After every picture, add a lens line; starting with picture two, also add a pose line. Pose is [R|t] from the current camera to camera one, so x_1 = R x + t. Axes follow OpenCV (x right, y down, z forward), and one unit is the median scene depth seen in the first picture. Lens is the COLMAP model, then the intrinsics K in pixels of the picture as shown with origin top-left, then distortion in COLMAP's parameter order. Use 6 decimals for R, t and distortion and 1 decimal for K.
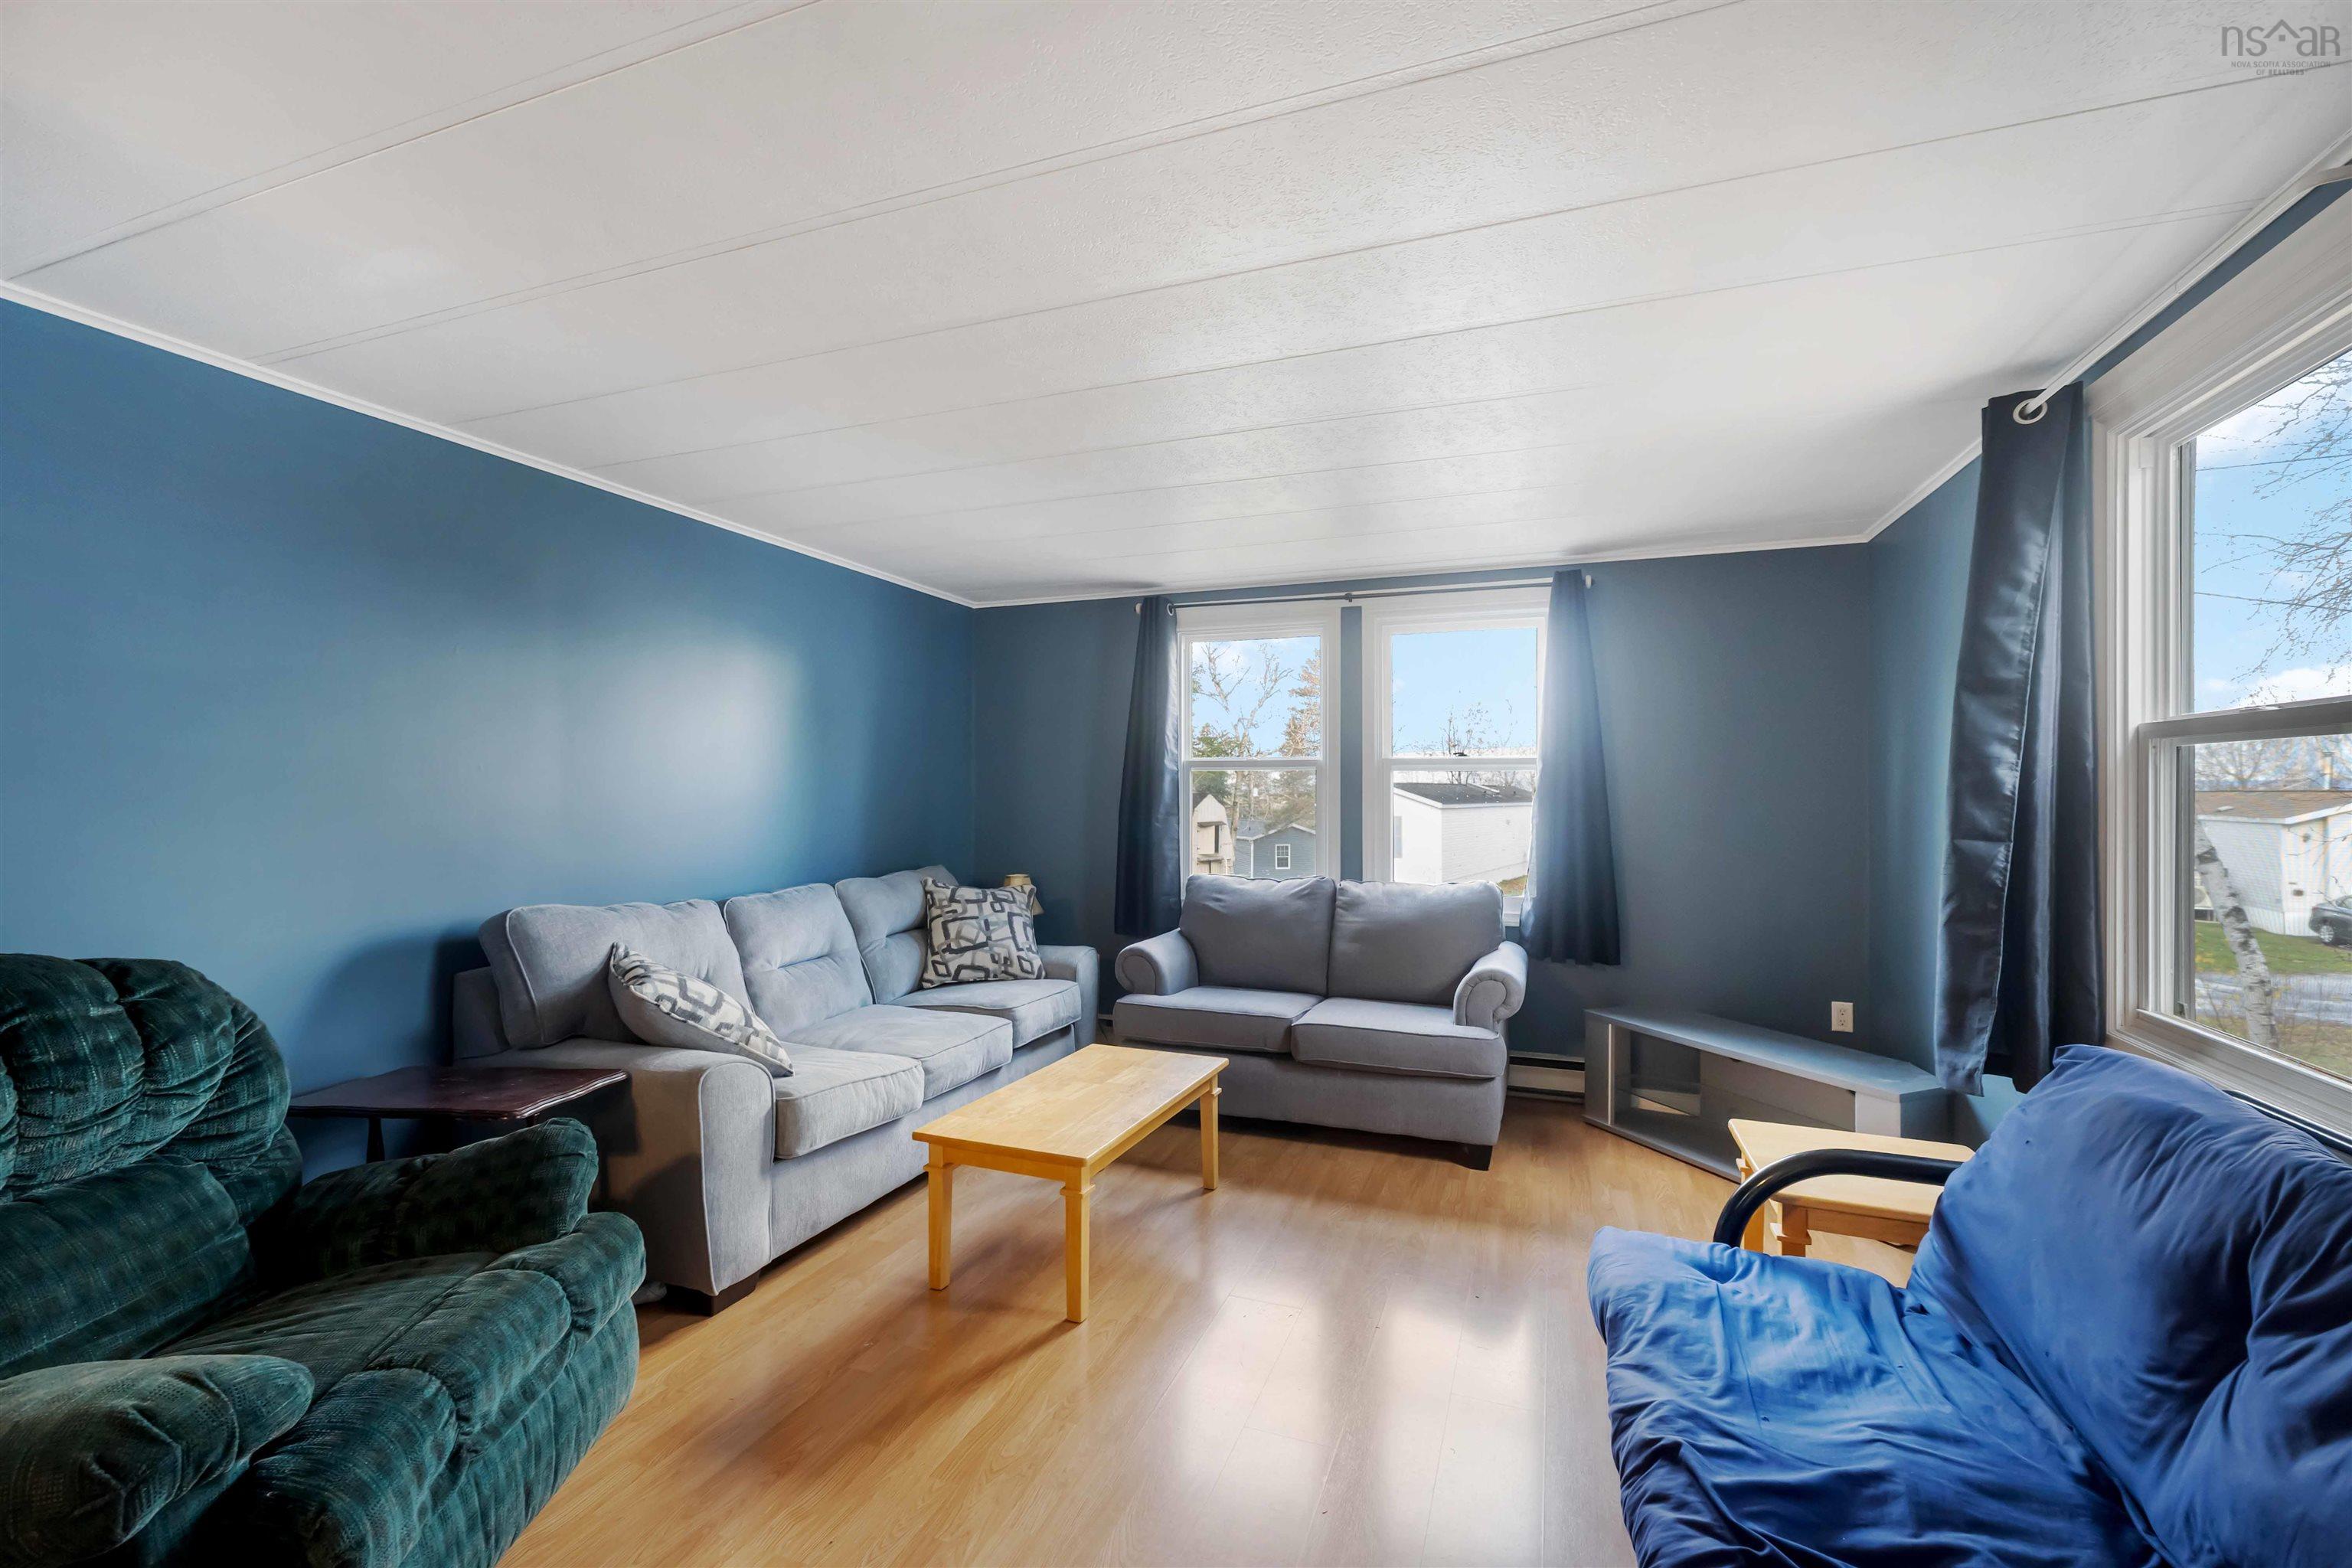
lens RADIAL K [[996.2, 0, 1176.0], [0, 996.2, 784.0], [0, 0, 1]] dist [0.002971, -0.000362]
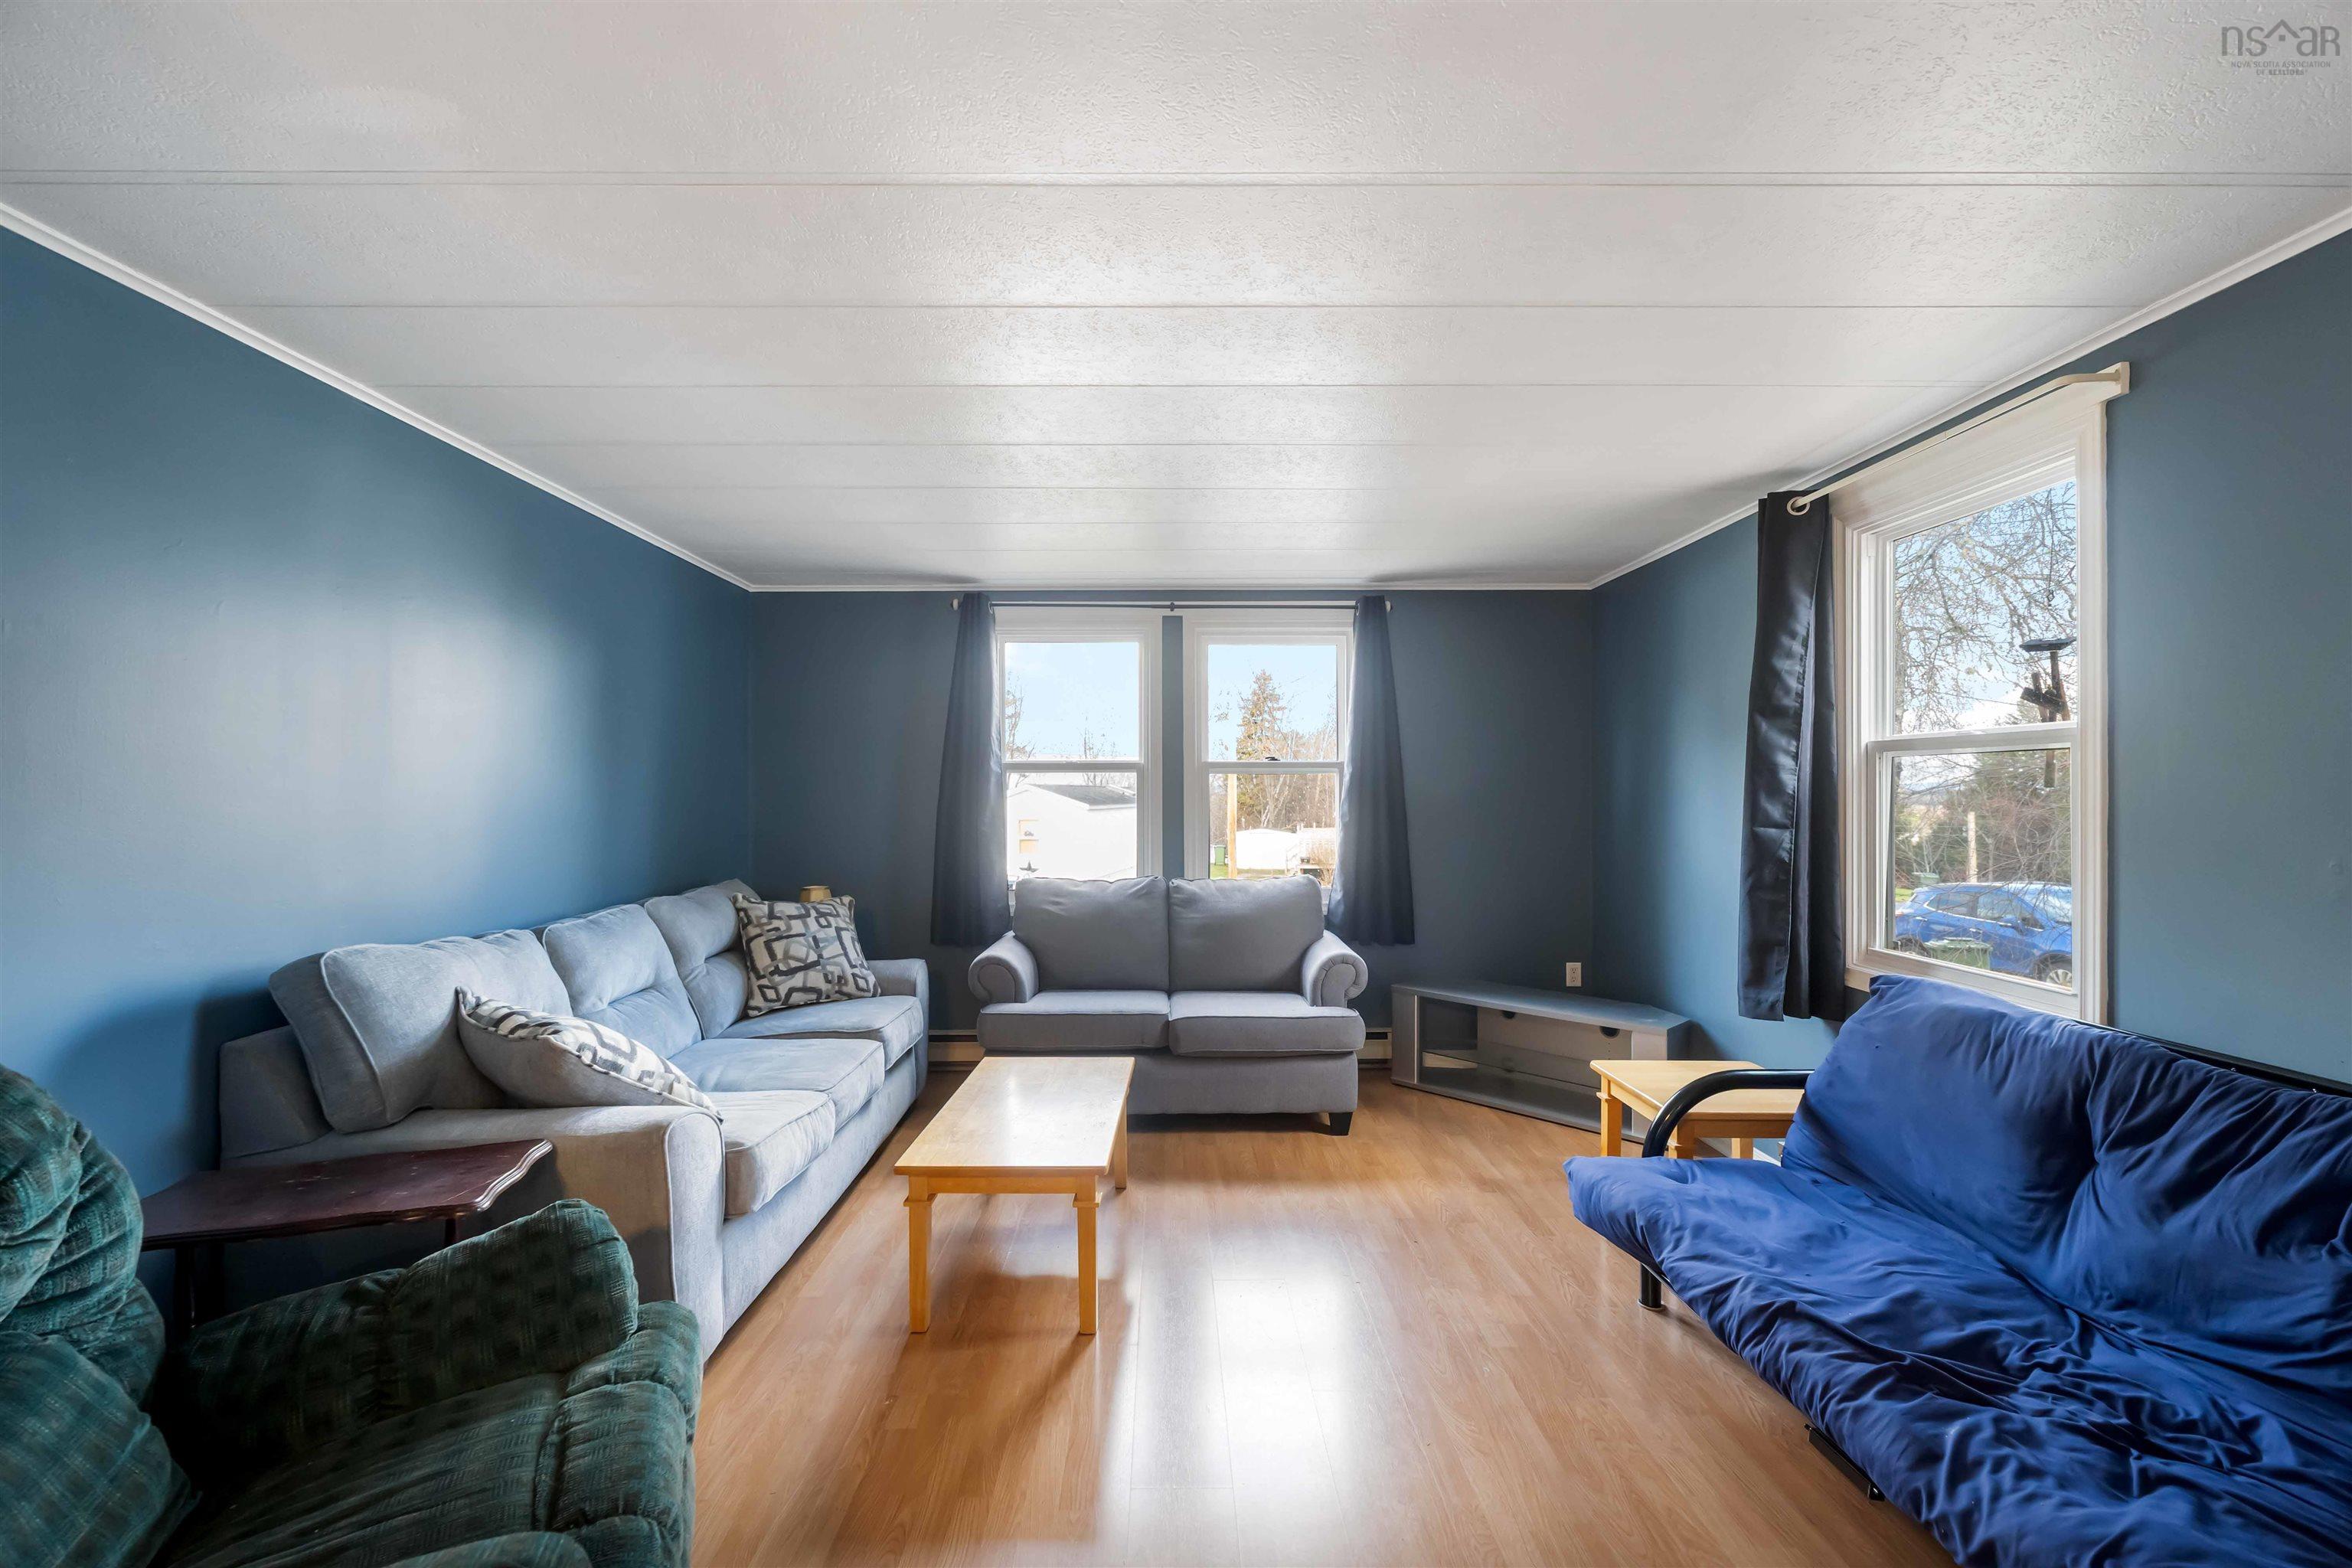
lens RADIAL K [[996.2, 0, 1176.0], [0, 996.2, 784.0], [0, 0, 1]] dist [0.002971, -0.000362]
pose [[0.932778, -0.002676, 0.360442, -0.219288], [0.003448, 0.999993, -0.001501, -0.000945], [-0.360435, 0.002643, 0.932780, 0.029225]]
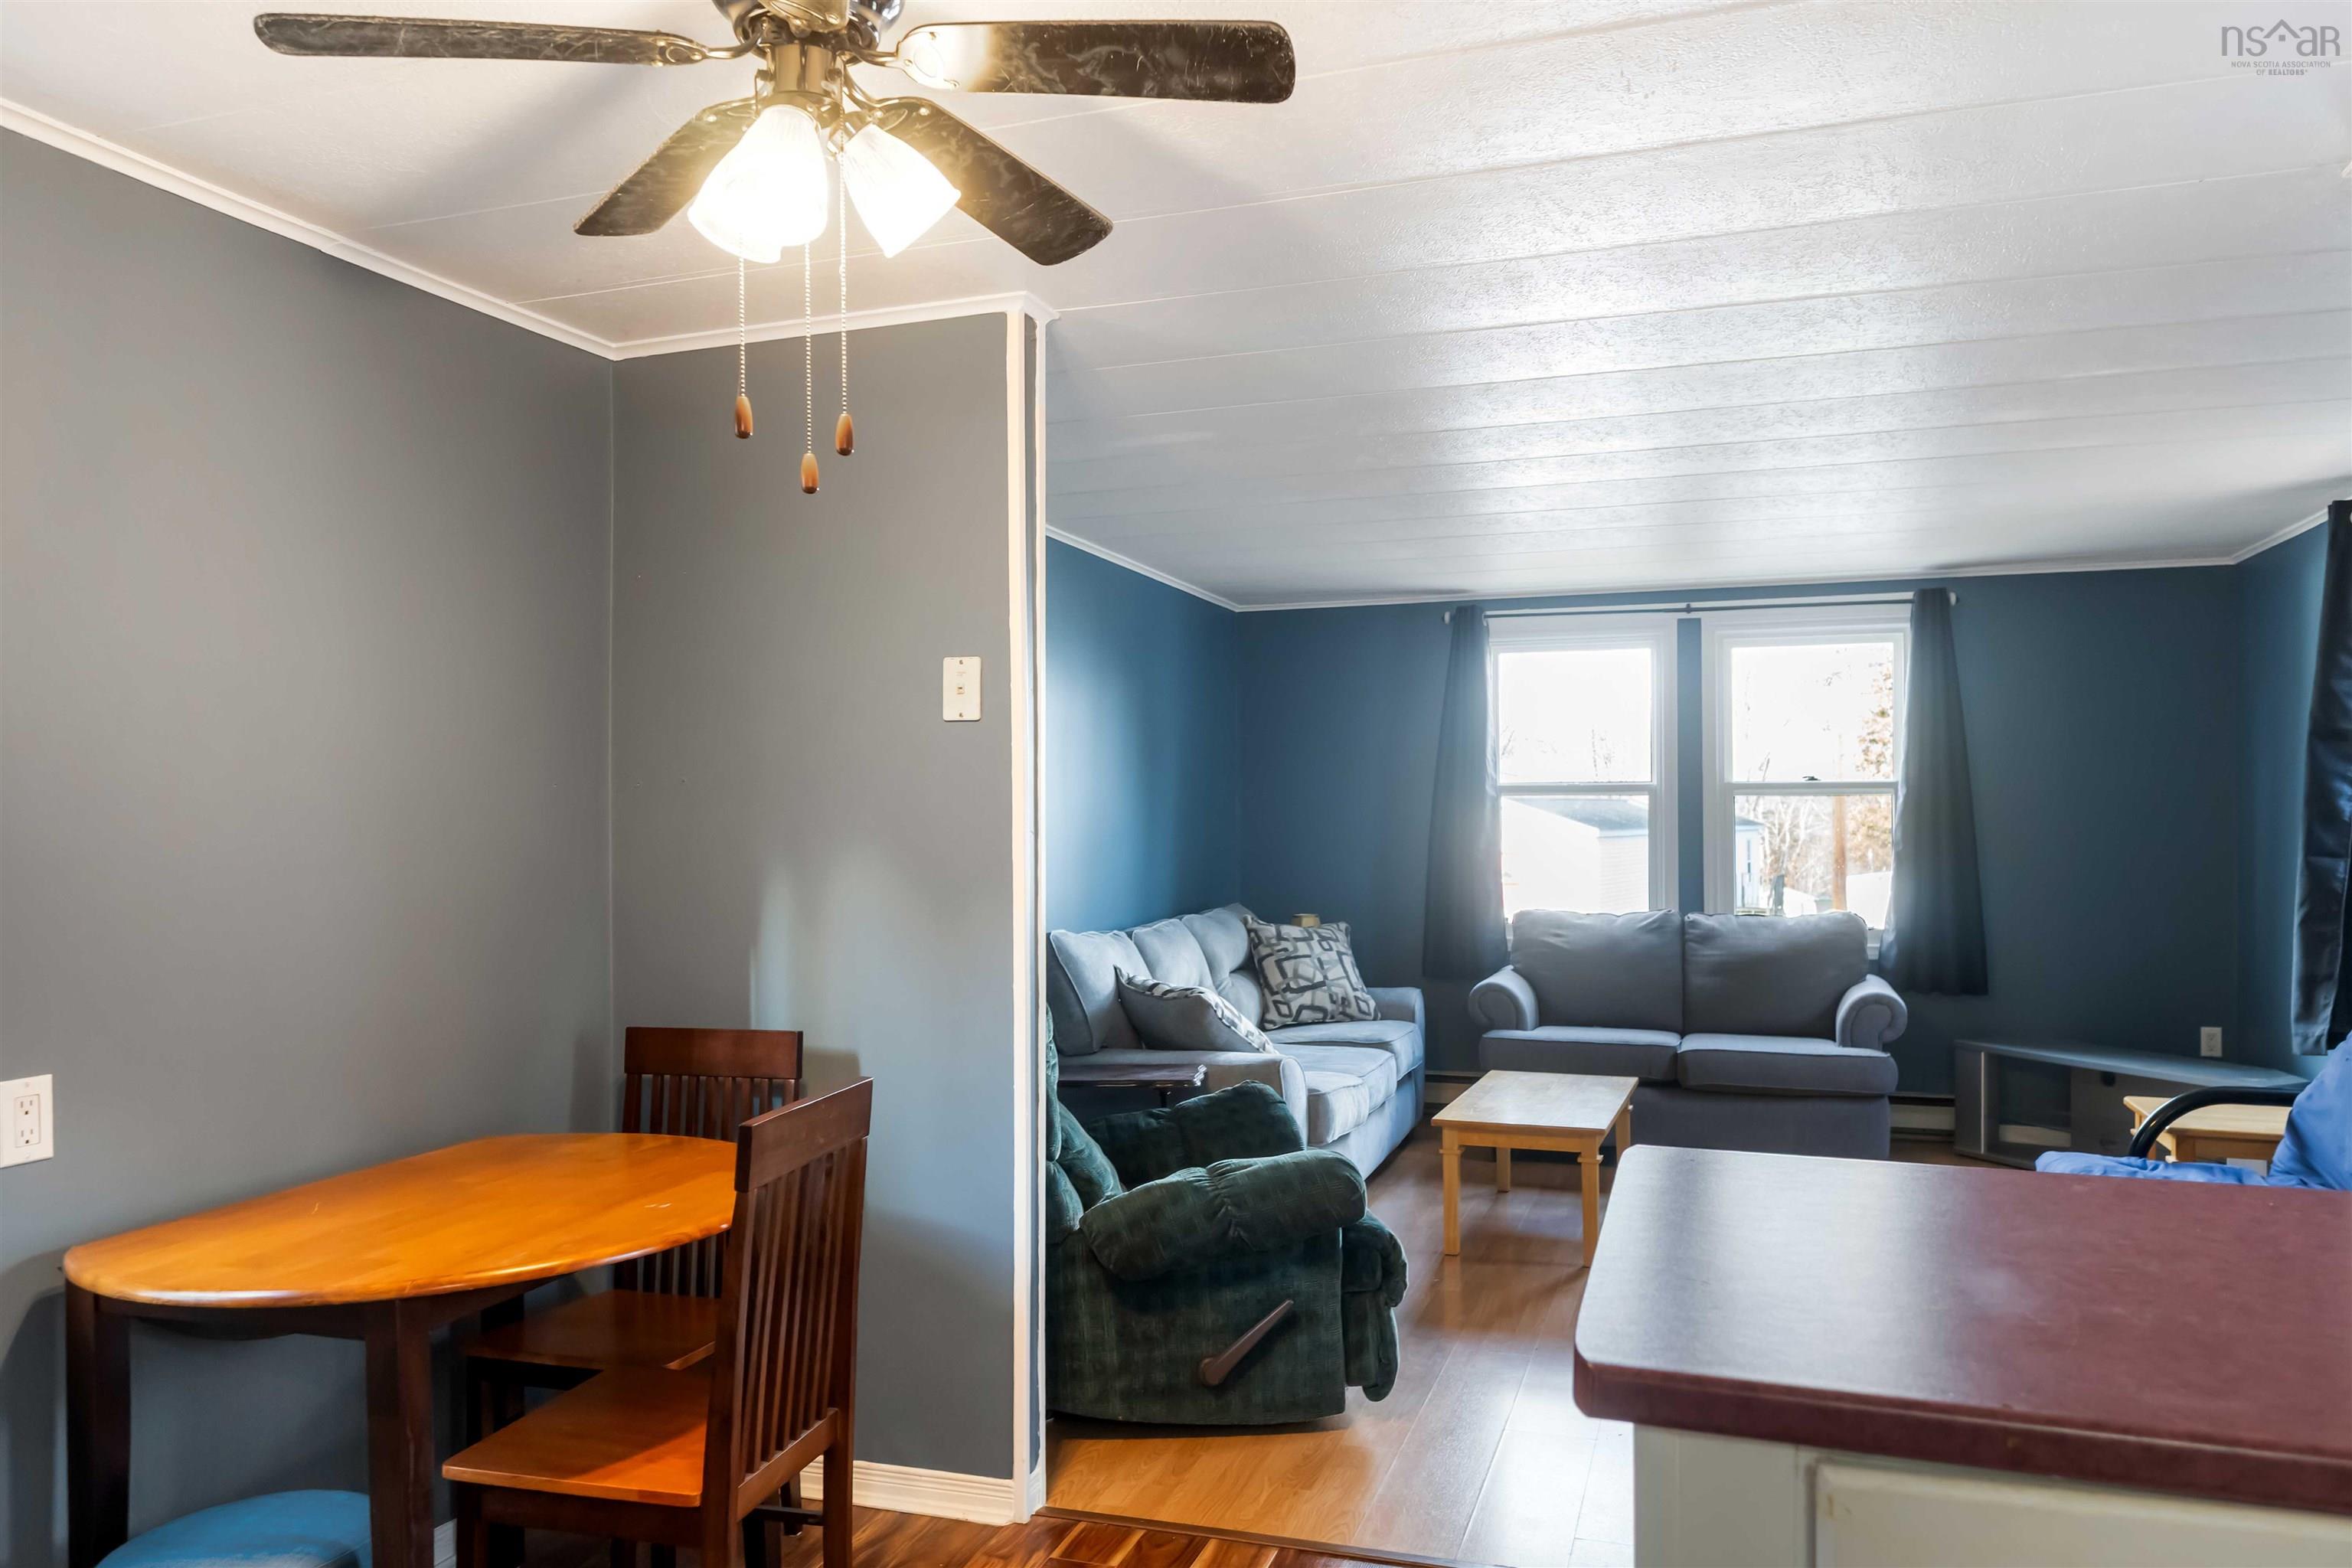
lens RADIAL K [[1597.4, 0, 1172.1], [0, 1597.4, 813.3], [0, 0, 1]] dist [-0.012246, -0.005586]
pose [[0.999767, -0.008581, 0.019826, -0.373366], [0.008422, 0.999932, 0.008090, -0.014636], [-0.019894, -0.007921, 0.999771, -0.525253]]
